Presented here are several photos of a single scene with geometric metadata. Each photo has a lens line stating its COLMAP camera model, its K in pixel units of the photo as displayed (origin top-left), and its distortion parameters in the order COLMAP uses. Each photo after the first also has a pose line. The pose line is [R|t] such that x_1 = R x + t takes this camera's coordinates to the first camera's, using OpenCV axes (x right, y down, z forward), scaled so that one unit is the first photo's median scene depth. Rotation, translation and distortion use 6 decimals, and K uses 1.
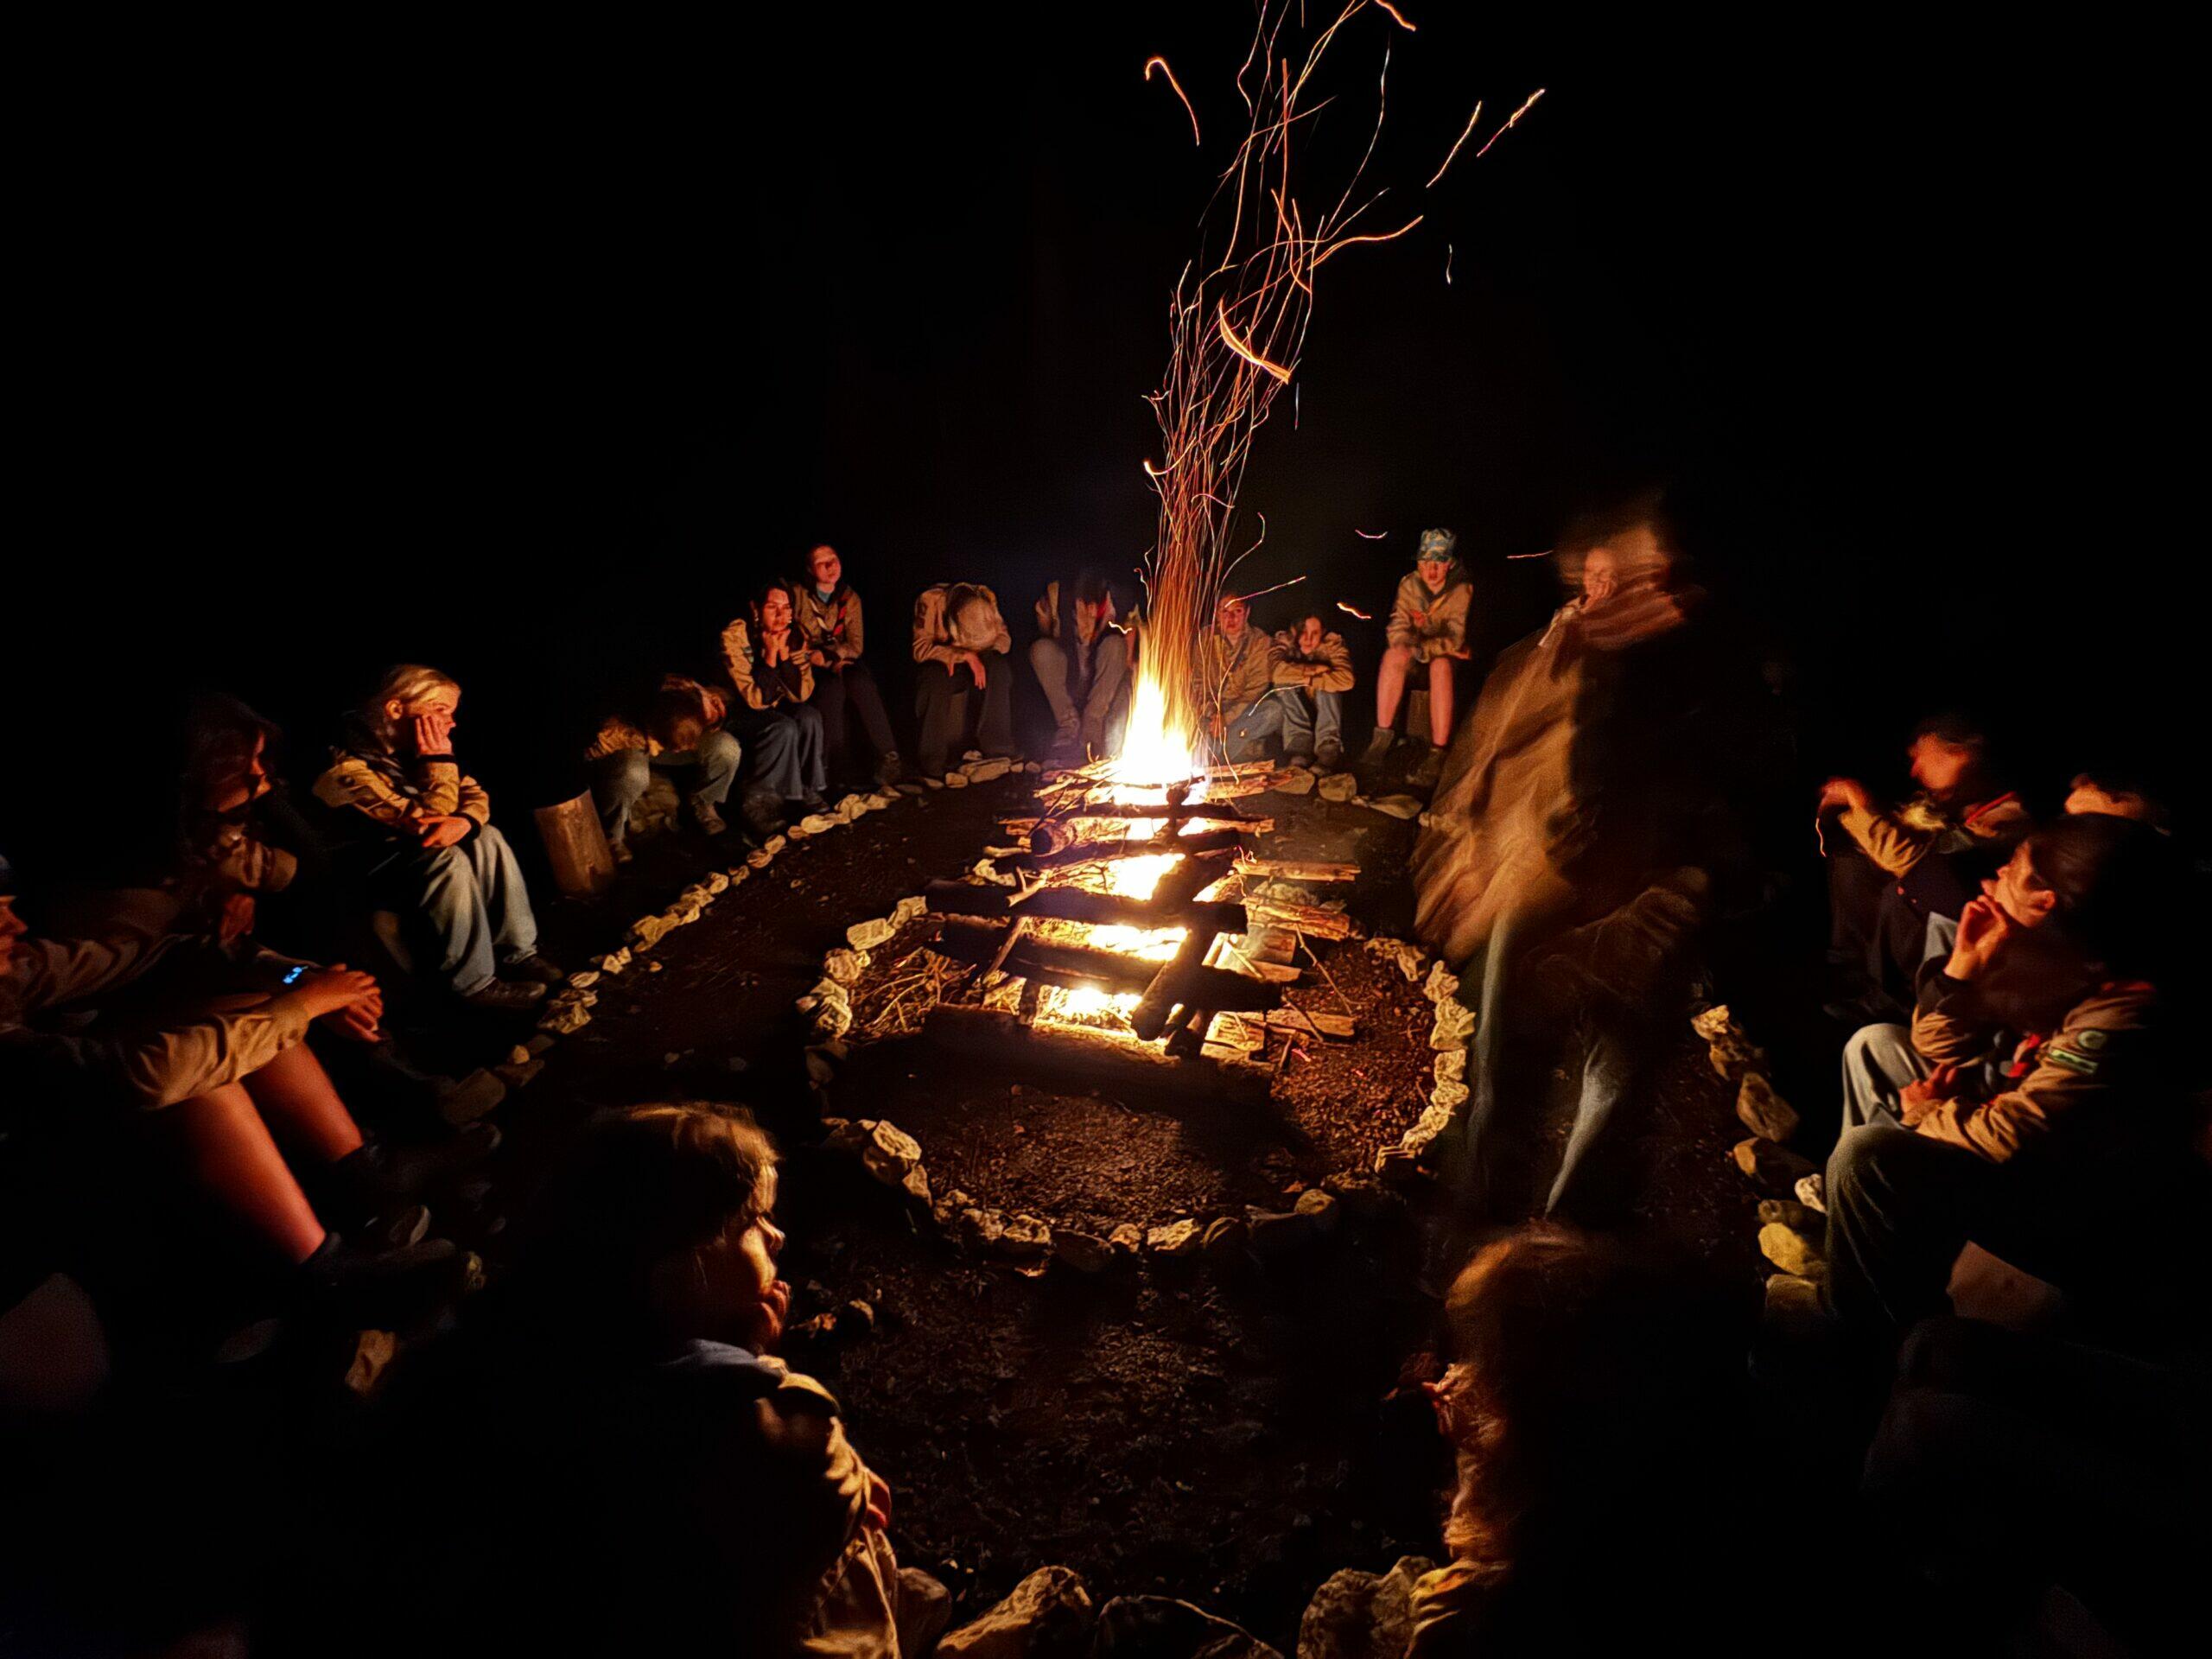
lens RADIAL K [[891.9, 0, 1108.3], [0, 891.9, 831.3], [0, 0, 1]] dist [-0.000517, -0.000083]
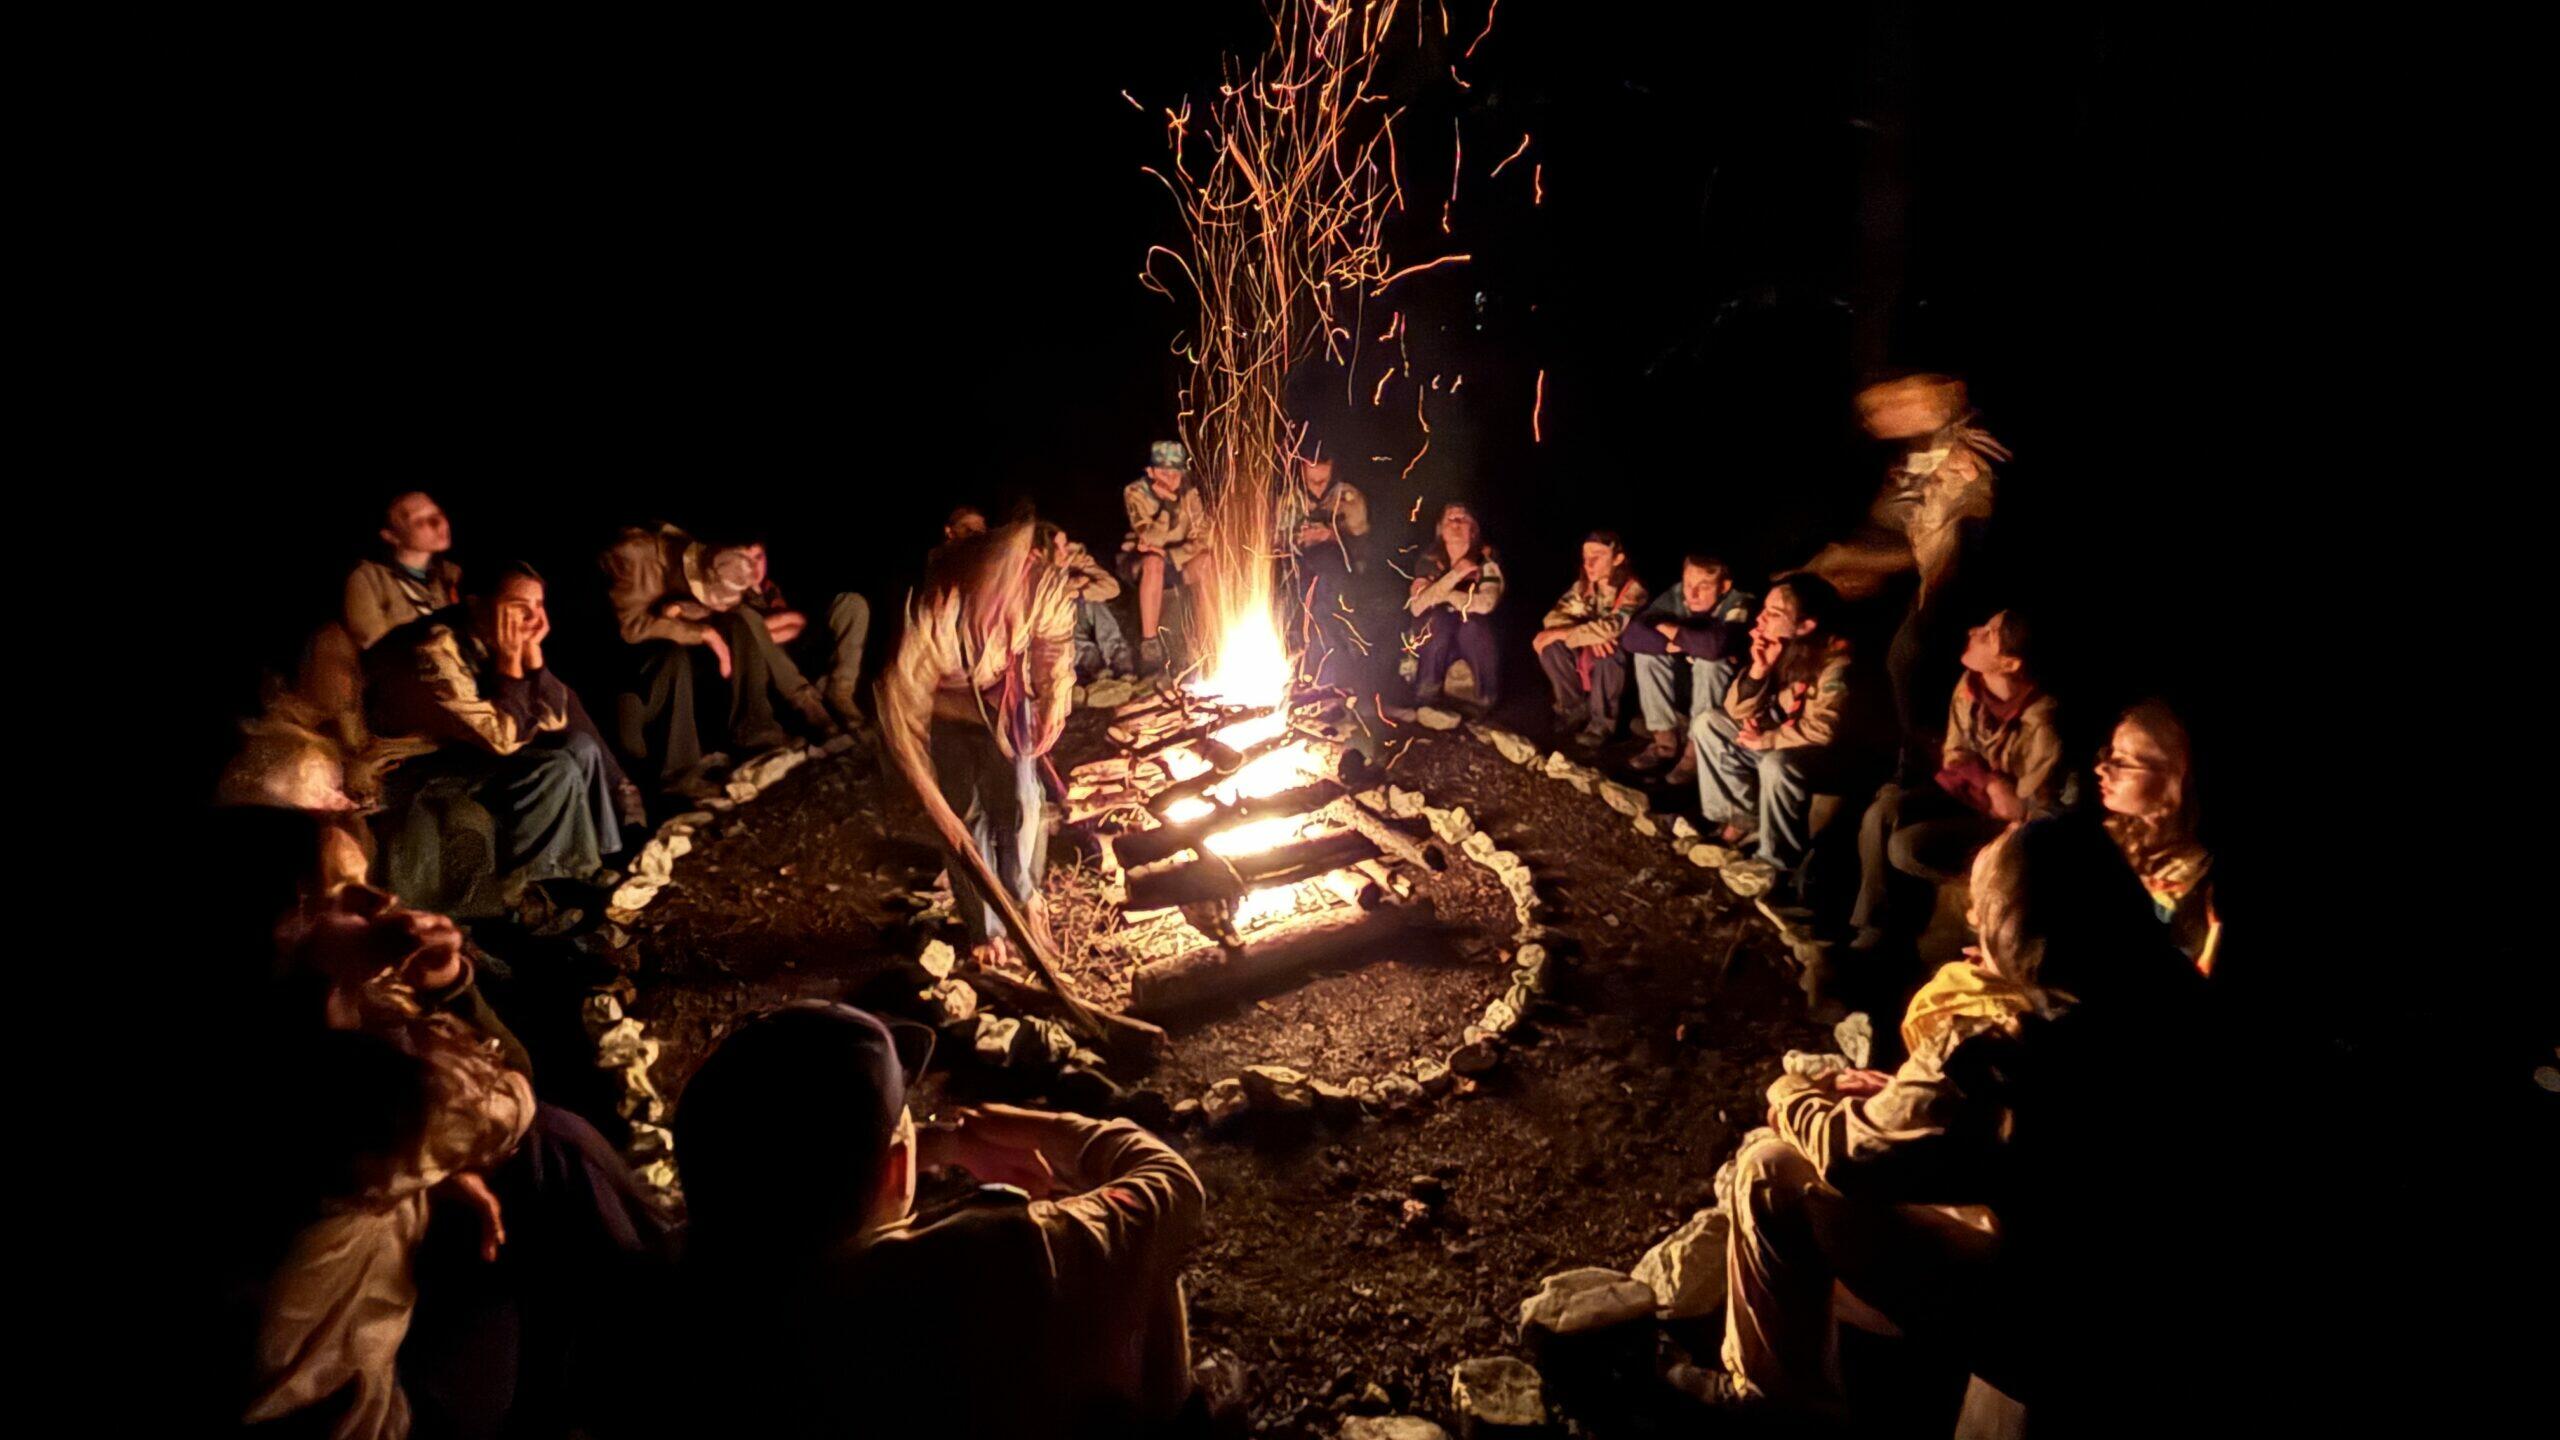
lens RADIAL K [[1047.5, 0, 1276.5], [0, 1047.5, 731.4], [0, 0, 1]] dist [0.022599, -0.000004]
pose [[0.665433, -0.239186, 0.707099, -0.518143], [0.270011, 0.960257, 0.070719, -0.050954], [-0.695912, 0.143866, 0.703569, 0.075037]]
